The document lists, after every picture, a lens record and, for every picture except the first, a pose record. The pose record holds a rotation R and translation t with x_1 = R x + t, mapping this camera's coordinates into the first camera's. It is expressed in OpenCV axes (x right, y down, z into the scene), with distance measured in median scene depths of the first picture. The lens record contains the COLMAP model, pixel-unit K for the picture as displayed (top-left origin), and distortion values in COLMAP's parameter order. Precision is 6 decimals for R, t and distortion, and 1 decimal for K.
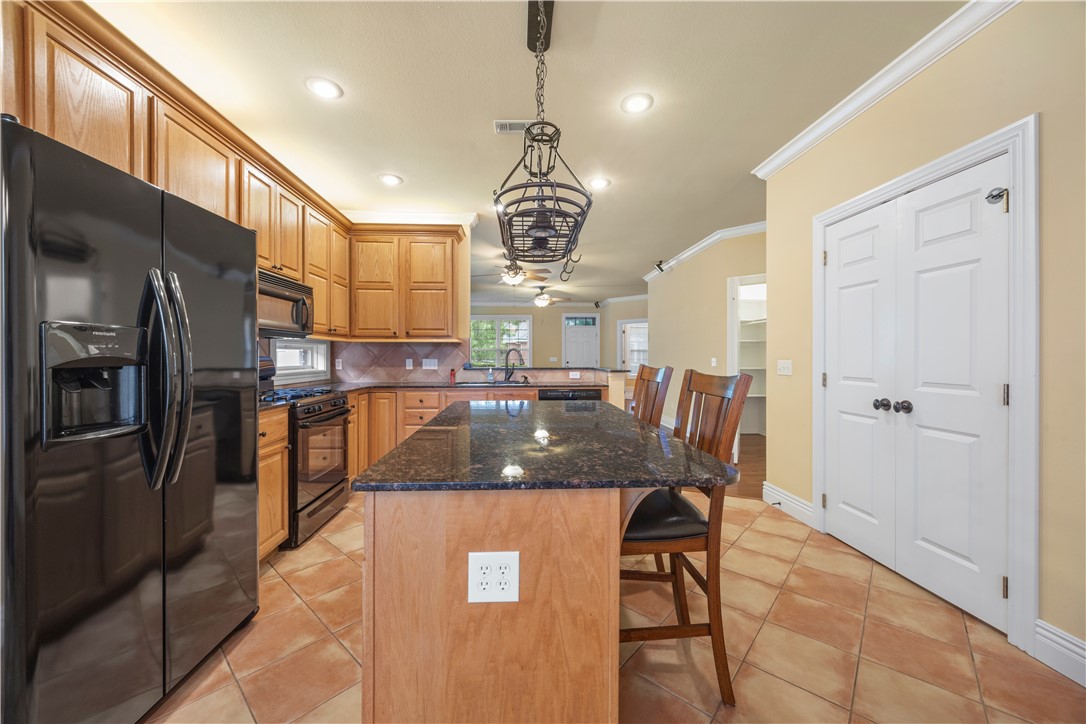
lens RADIAL K [[410.9, 0, 539.8], [0, 410.9, 355.3], [0, 0, 1]] dist [-0.000664, 0.000277]
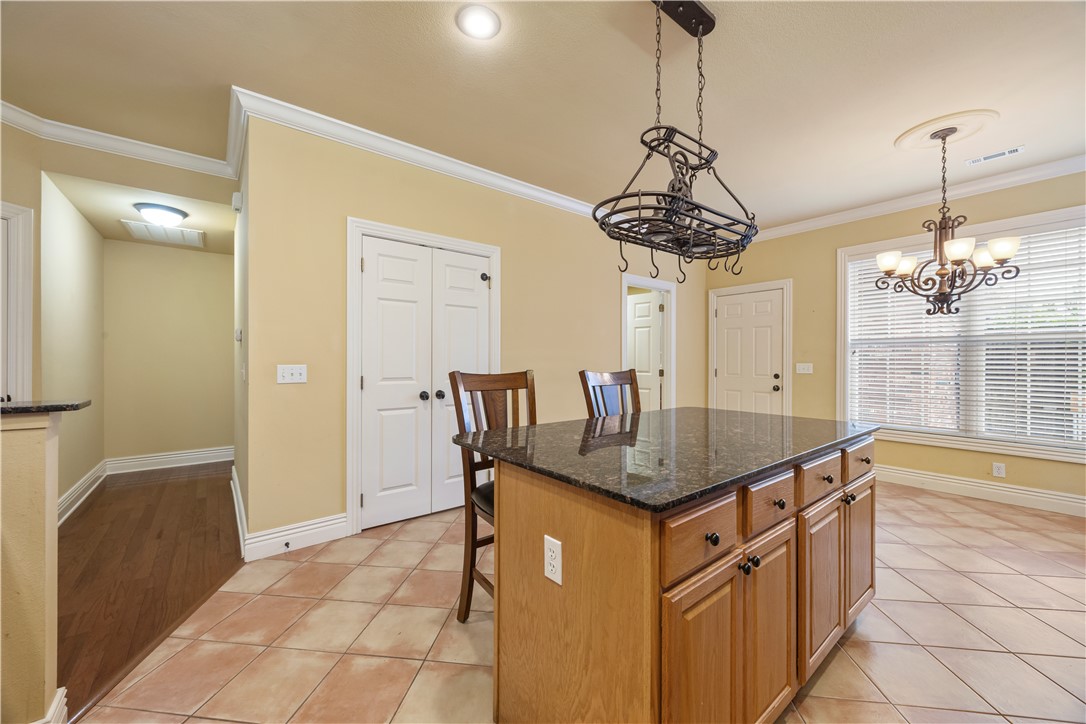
lens RADIAL K [[410.9, 0, 543.1], [0, 410.9, 360.7], [0, 0, 1]] dist [-0.000664, 0.000277]
pose [[-0.580744, -0.001840, 0.814084, -0.401803], [-0.002970, 0.999996, 0.000142, 0.003023], [-0.814081, -0.002335, -0.580747, 1.211023]]
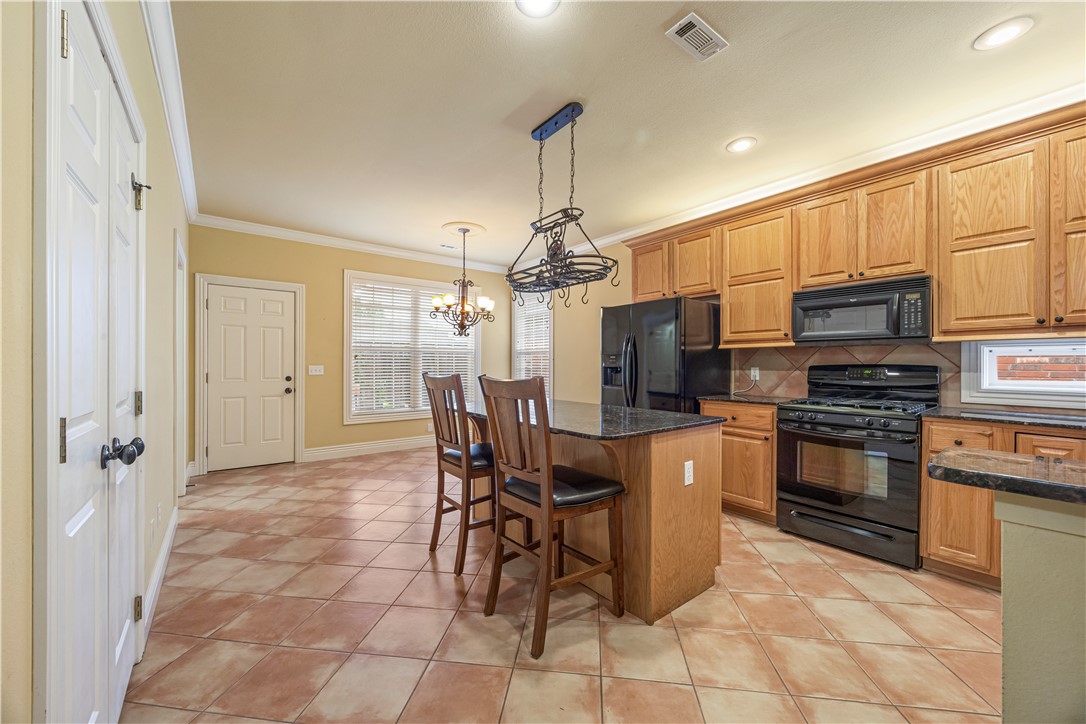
lens RADIAL K [[410.9, 0, 540.0], [0, 410.9, 364.9], [0, 0, 1]] dist [-0.000664, 0.000277]
pose [[-0.821420, 0.001242, -0.570322, 0.567048], [-0.001243, 0.999991, 0.003967, 0.000028], [0.570322, 0.003967, -0.821412, 1.424140]]
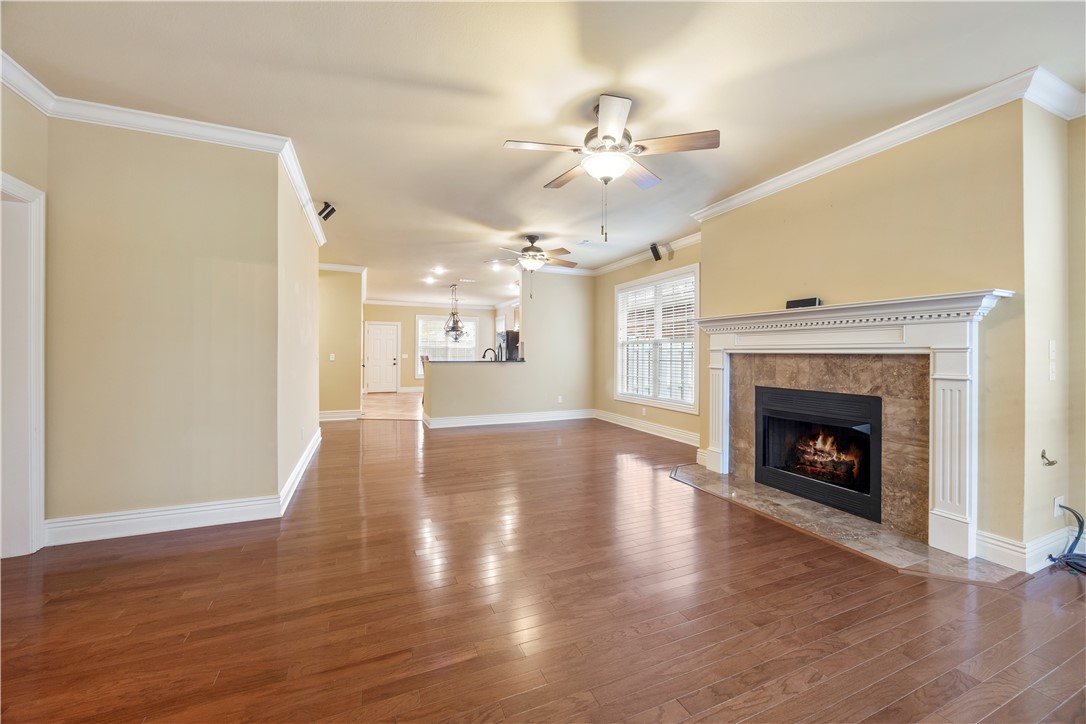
lens RADIAL K [[410.9, 0, 535.5], [0, 410.9, 344.7], [0, 0, 1]] dist [-0.000664, 0.000277]
pose [[-0.939945, 0.001510, -0.341321, 0.537043], [0.003426, 0.999982, -0.005010, -0.066220], [0.341308, -0.005879, -0.939933, 4.131872]]
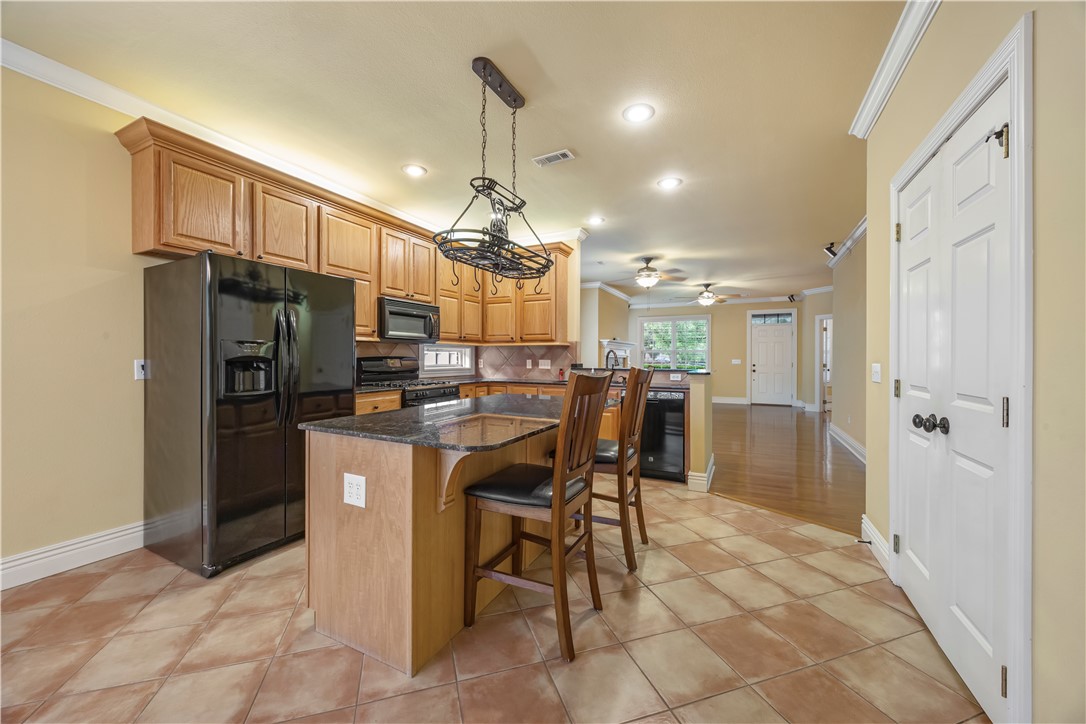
lens RADIAL K [[410.9, 0, 538.3], [0, 410.9, 357.0], [0, 0, 1]] dist [-0.000664, 0.000277]
pose [[0.863554, 0.002926, -0.504247, 0.489937], [-0.003464, 0.999994, -0.000129, 0.002137], [0.504244, 0.001858, 0.863559, -0.017159]]
